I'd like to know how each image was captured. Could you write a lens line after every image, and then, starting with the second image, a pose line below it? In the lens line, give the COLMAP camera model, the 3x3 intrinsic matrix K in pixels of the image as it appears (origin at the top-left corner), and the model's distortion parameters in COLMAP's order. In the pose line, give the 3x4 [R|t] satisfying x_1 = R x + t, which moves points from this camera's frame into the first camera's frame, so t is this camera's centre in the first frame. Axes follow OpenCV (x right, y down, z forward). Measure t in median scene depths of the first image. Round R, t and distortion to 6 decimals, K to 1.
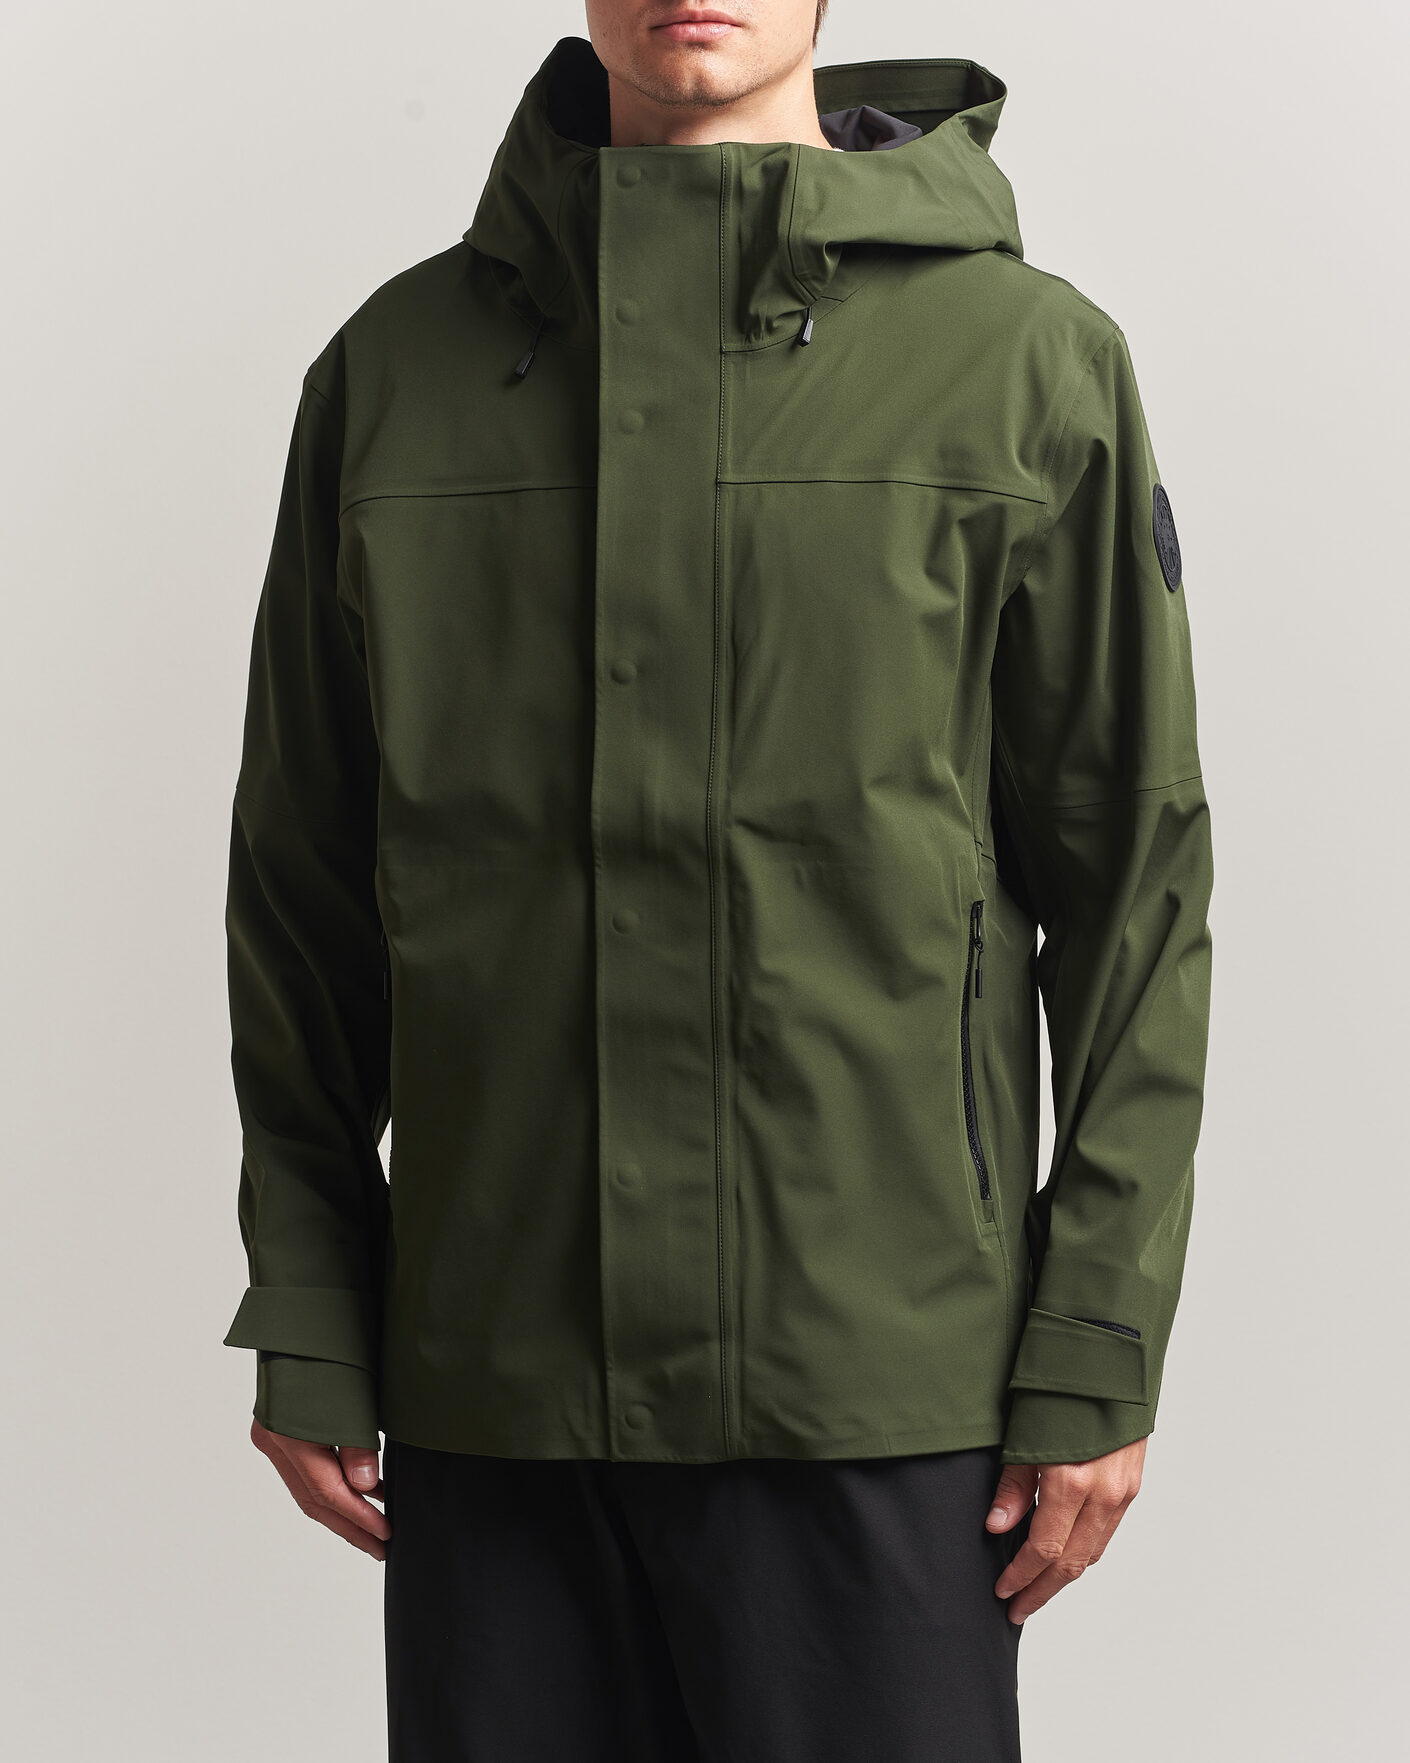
lens RADIAL K [[4322.0, 0, 705.0], [0, 4322.0, 881.5], [0, 0, 1]] dist [-0.001550, -4.701411]
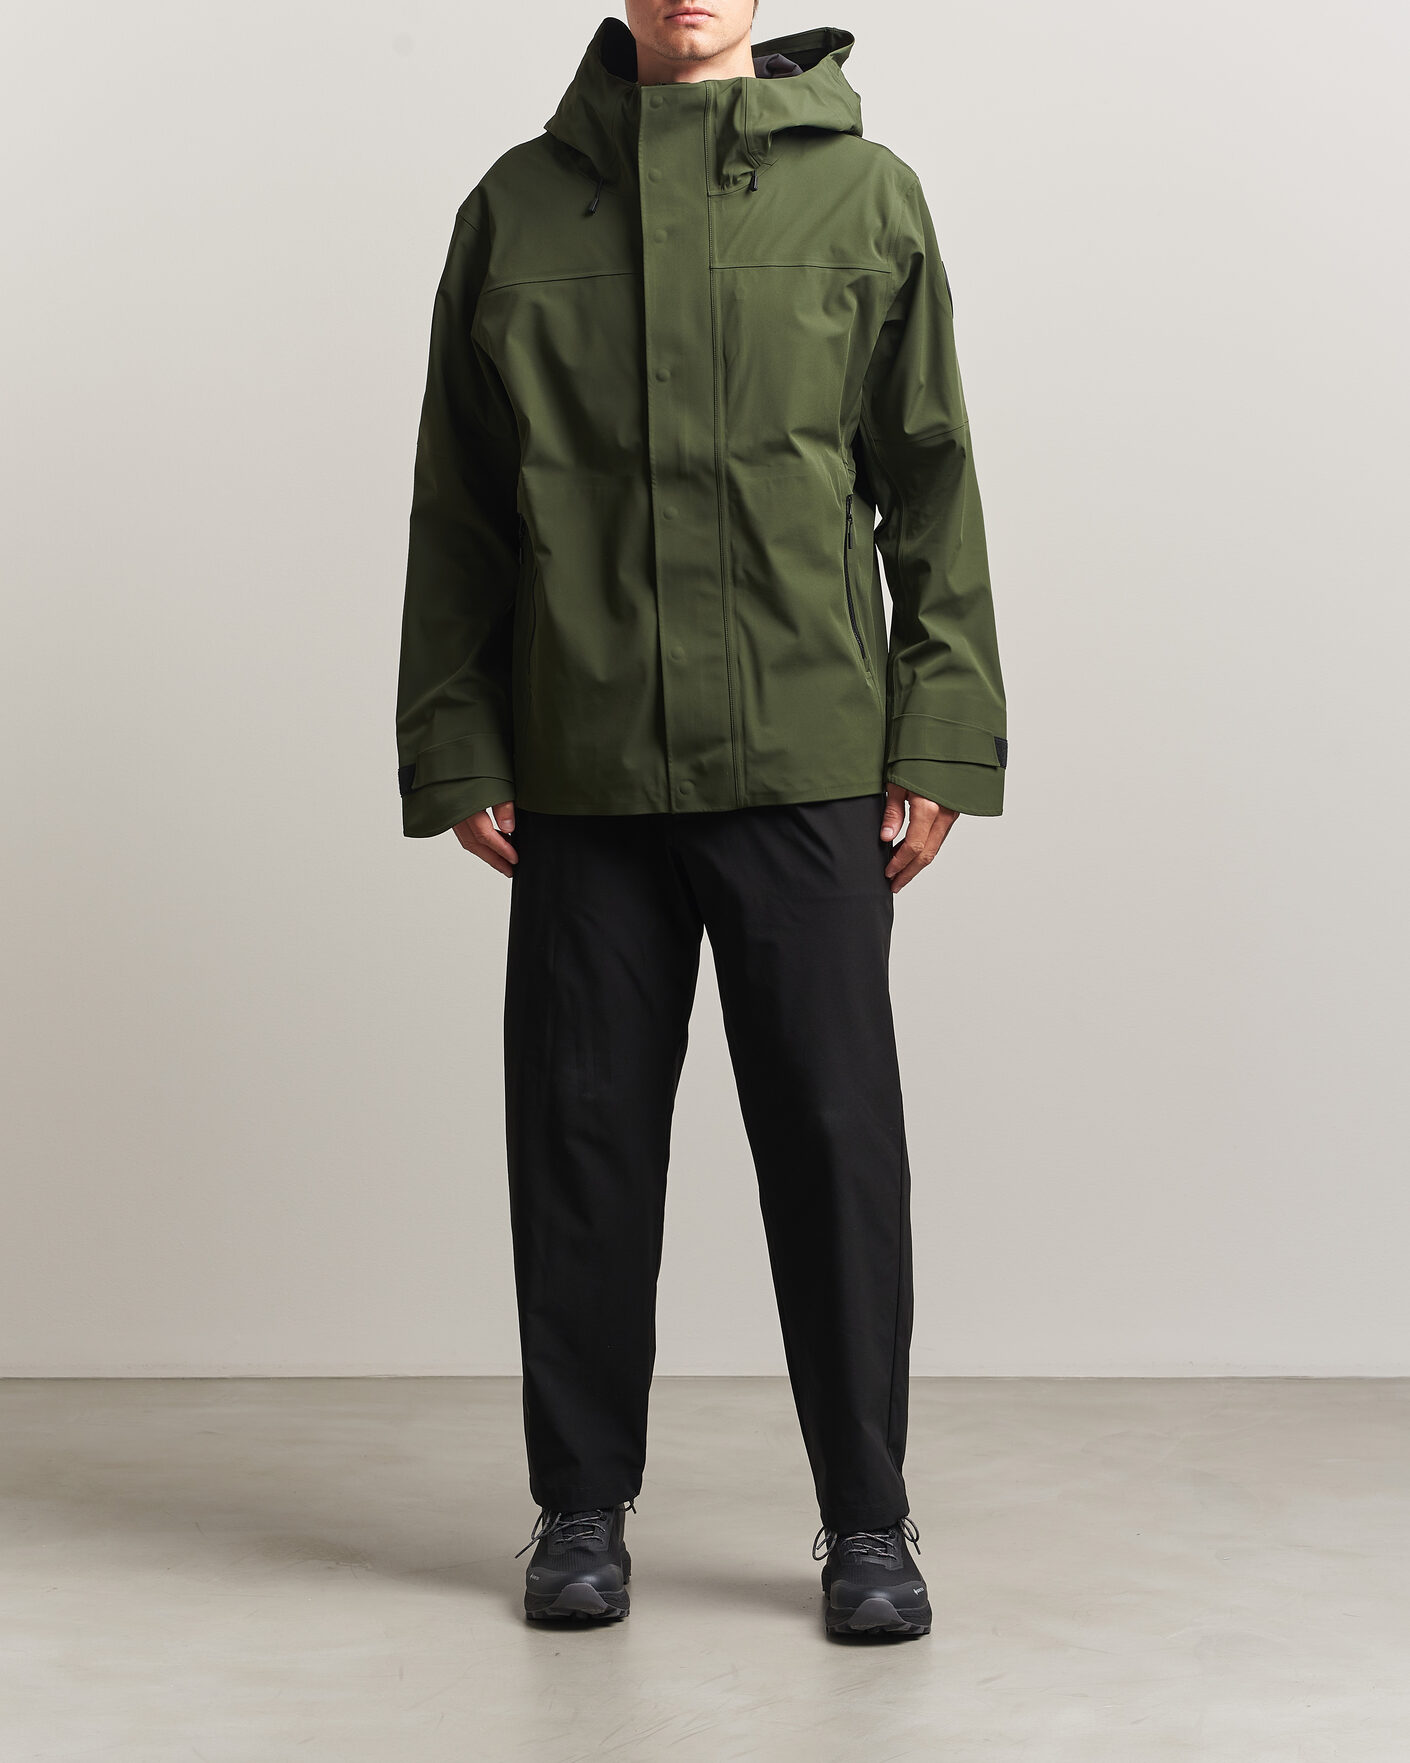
lens RADIAL K [[4322.0, 0, 705.0], [0, 4322.0, 881.5], [0, 0, 1]] dist [-0.001550, -4.701411]
pose [[0.988676, -0.057597, 0.138572, -0.263766], [0.045932, 0.995239, 0.085959, 0.007827], [-0.142863, -0.078621, 0.986615, -0.800165]]
